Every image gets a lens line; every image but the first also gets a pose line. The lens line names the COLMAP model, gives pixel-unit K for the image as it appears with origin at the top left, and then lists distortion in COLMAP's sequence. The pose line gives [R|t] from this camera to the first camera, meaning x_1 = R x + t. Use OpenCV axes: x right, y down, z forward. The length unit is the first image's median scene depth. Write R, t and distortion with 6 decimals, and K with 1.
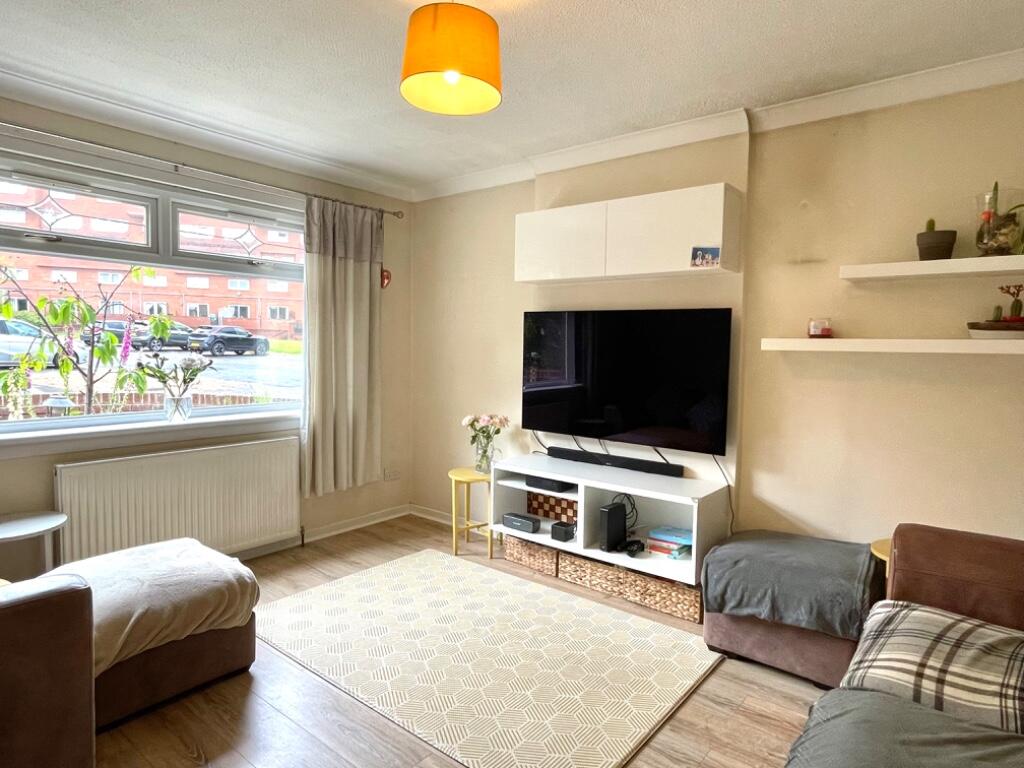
lens RADIAL K [[607.9, 0, 509.7], [0, 607.9, 380.3], [0, 0, 1]] dist [-0.002083, -0.004119]
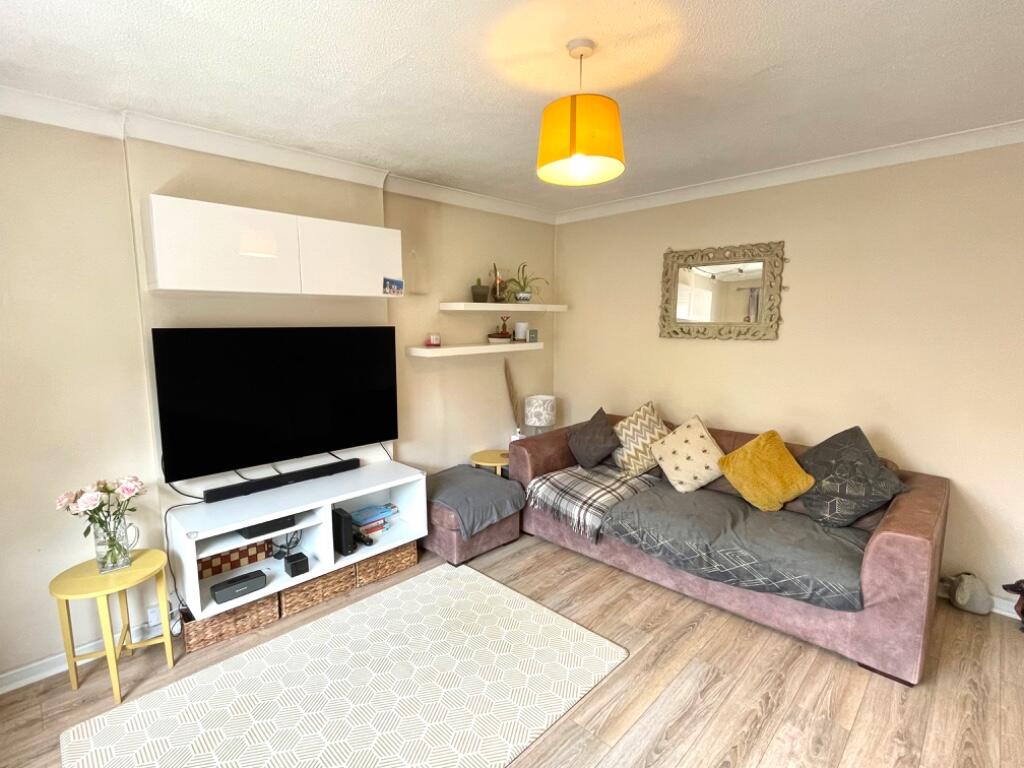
lens RADIAL K [[483.4, 0, 508.7], [0, 483.4, 387.0], [0, 0, 1]] dist [0.000194, 0.000398]
pose [[0.111878, -0.147166, 0.982764, -0.520679], [0.075937, 0.987347, 0.139207, -0.093778], [-0.990816, 0.059054, 0.121637, 0.511869]]
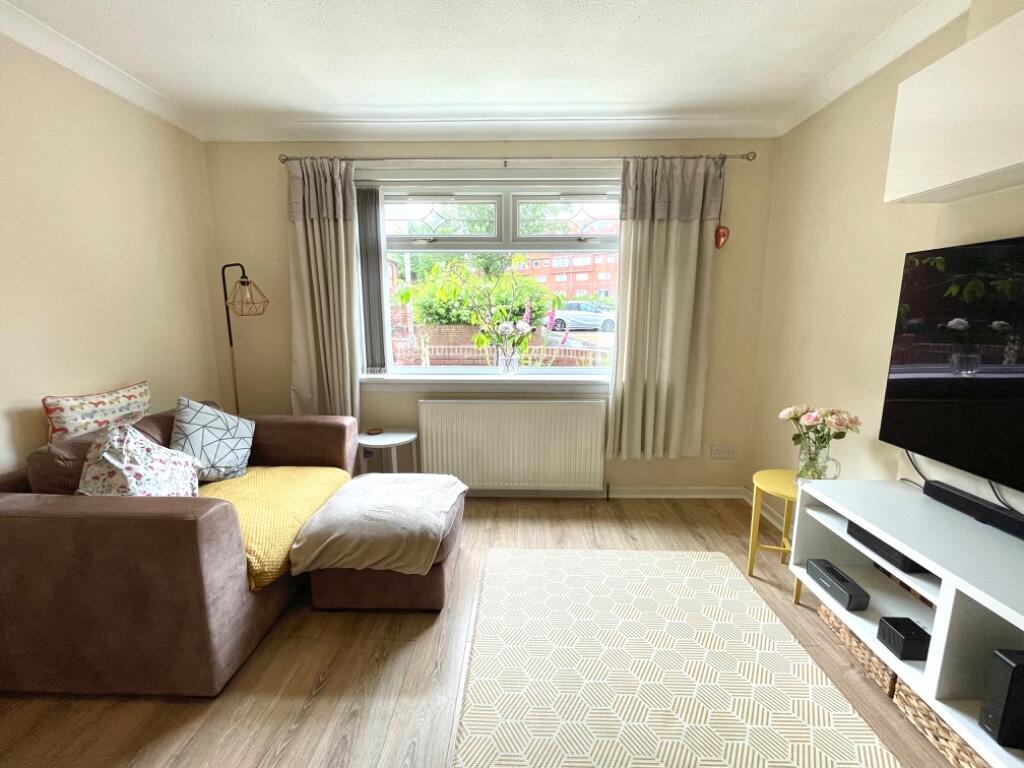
lens RADIAL K [[420.8, 0, 513.8], [0, 420.8, 382.9], [0, 0, 1]] dist [-0.002132, -0.000362]
pose [[0.604616, 0.115431, -0.788108, 0.134841], [-0.035254, 0.992352, 0.118300, -0.020915], [0.795736, -0.043742, 0.604062, 0.437067]]
